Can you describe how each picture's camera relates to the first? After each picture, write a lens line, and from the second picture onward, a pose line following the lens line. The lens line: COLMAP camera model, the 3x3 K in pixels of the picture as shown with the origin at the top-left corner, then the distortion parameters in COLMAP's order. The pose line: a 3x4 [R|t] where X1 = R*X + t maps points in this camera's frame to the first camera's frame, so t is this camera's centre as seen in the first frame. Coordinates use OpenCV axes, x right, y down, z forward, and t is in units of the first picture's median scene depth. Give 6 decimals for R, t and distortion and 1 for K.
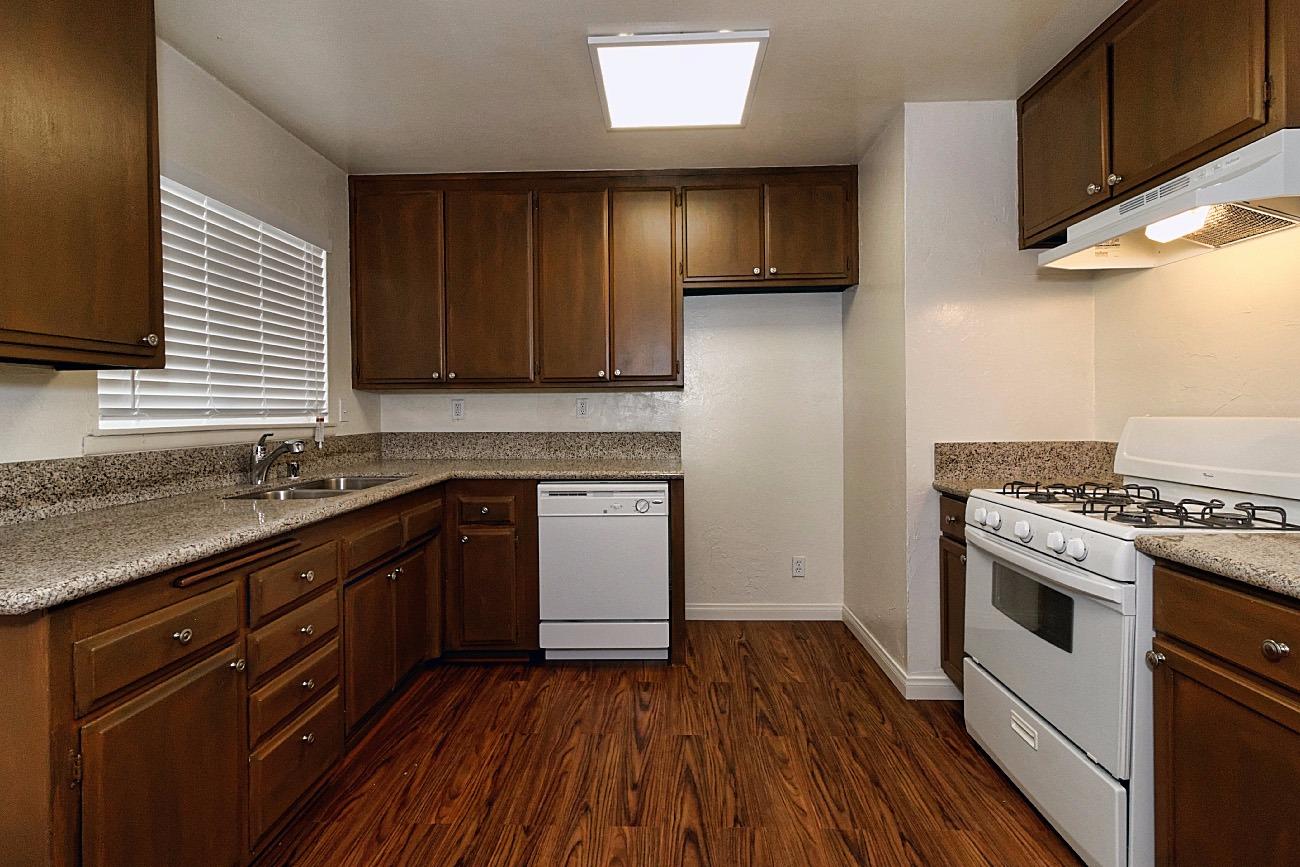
lens RADIAL K [[595.3, 0, 651.8], [0, 595.3, 418.8], [0, 0, 1]] dist [0.004840, -0.001999]
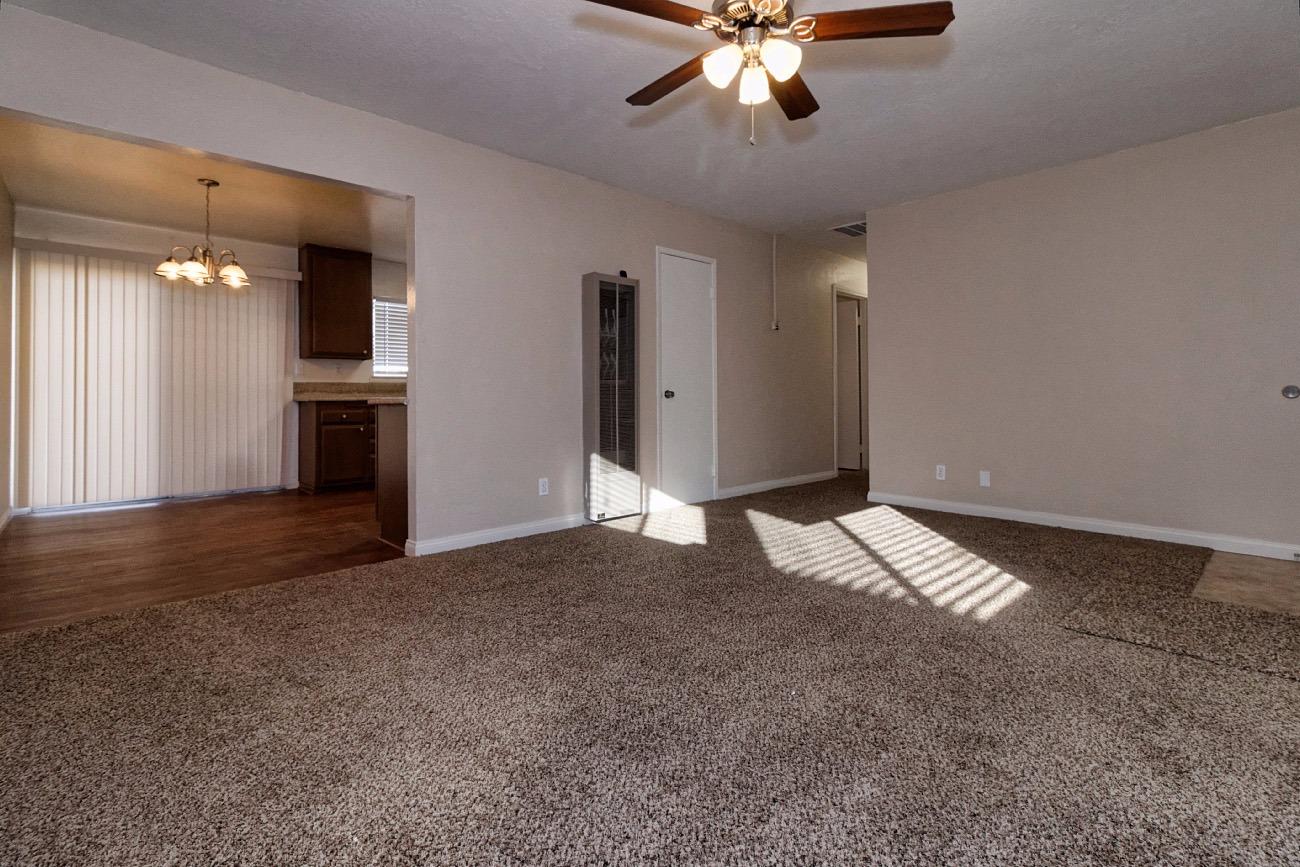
lens RADIAL K [[595.3, 0, 651.3], [0, 595.3, 387.0], [0, 0, 1]] dist [0.004840, -0.001999]
pose [[0.699986, -0.003447, -0.714148, 2.151479], [-0.014035, 0.999729, -0.018582, 0.095363], [0.714019, 0.023030, 0.699748, -0.277014]]
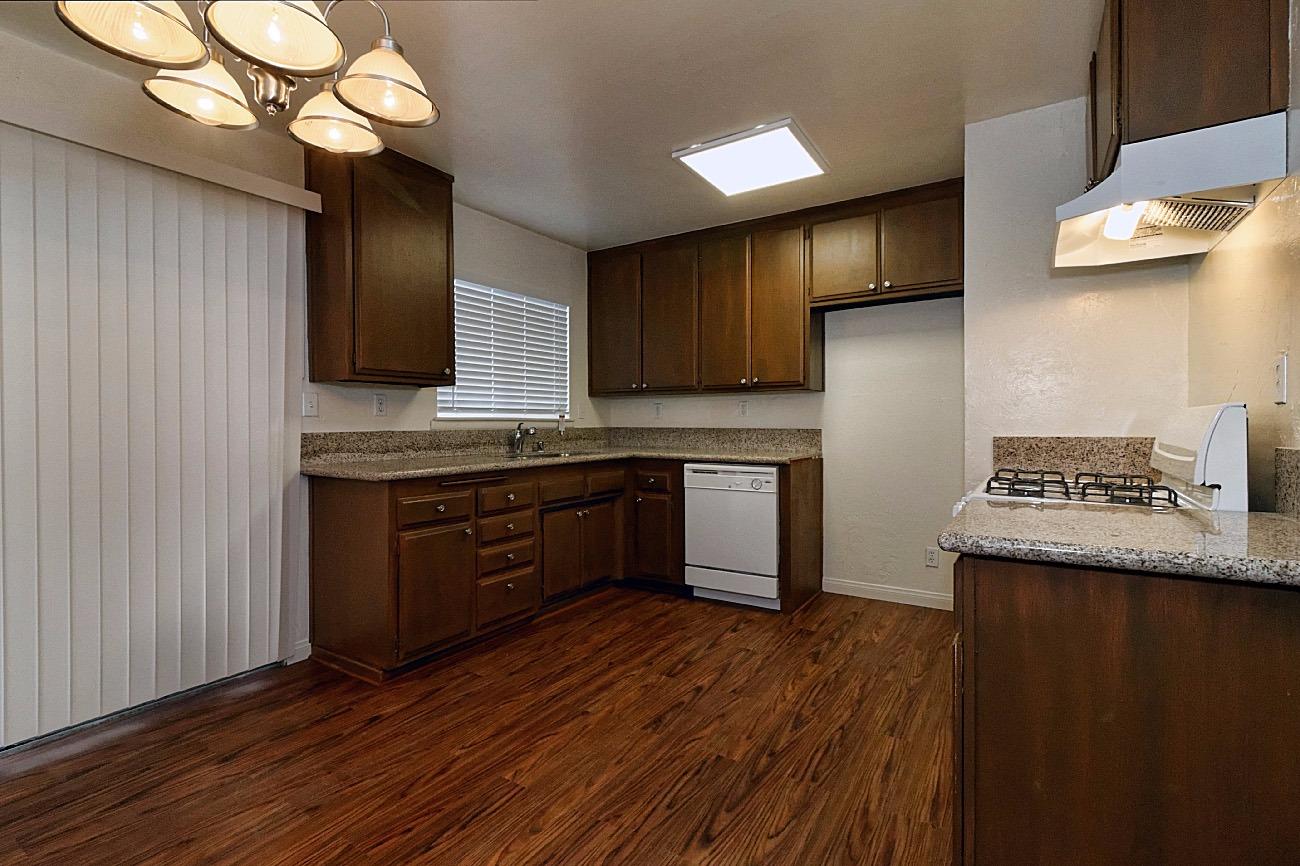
lens RADIAL K [[595.3, 0, 648.9], [0, 595.3, 430.4], [0, 0, 1]] dist [0.004840, -0.001999]
pose [[0.855995, 0.012583, -0.516831, 0.501636], [-0.011514, 0.999920, 0.005274, 0.031102], [0.516856, 0.001436, 0.856071, -0.237353]]
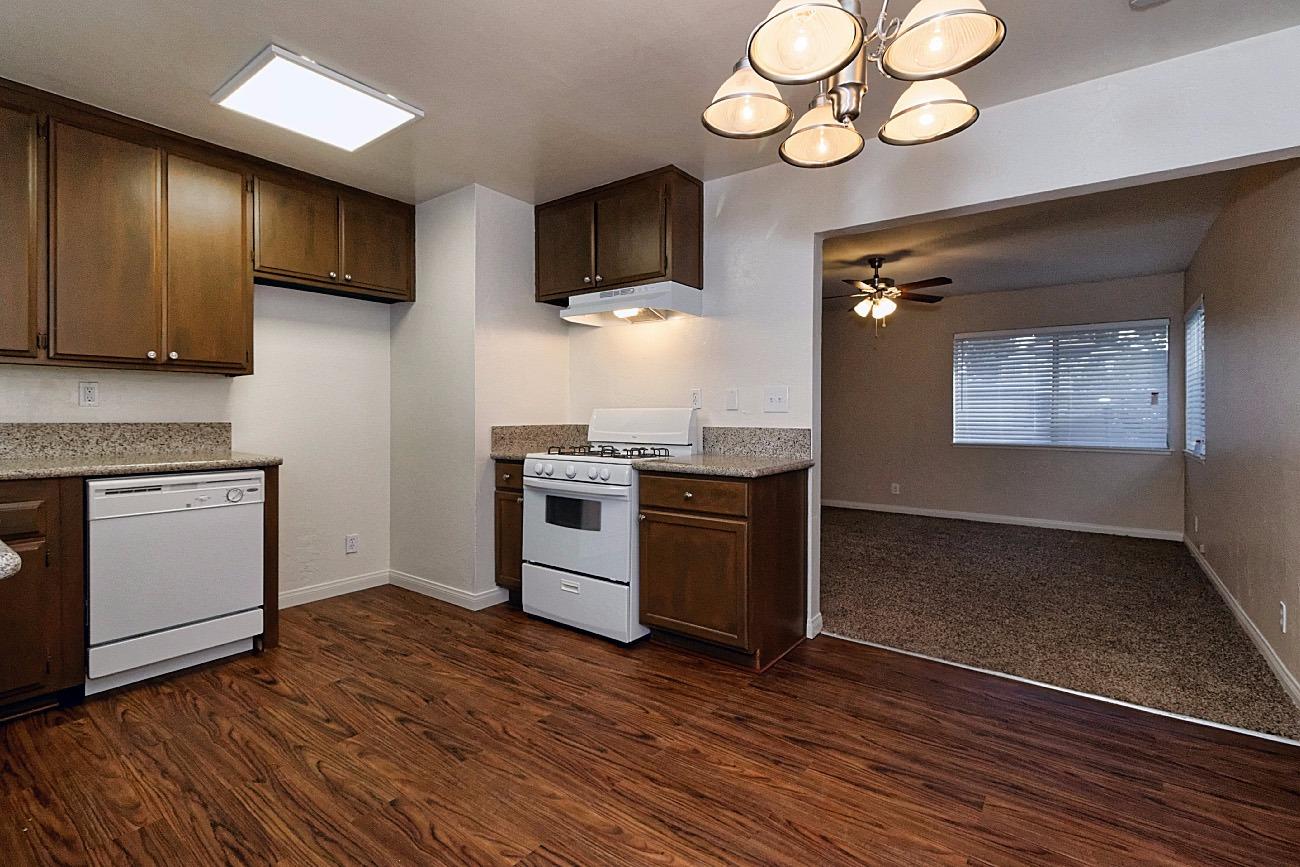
lens RADIAL K [[595.3, 0, 652.5], [0, 595.3, 420.2], [0, 0, 1]] dist [0.004840, -0.001999]
pose [[0.570715, 0.003755, 0.821140, -0.484330], [0.003914, 0.999966, -0.007293, 0.037783], [-0.821139, 0.007376, 0.570680, -0.137881]]
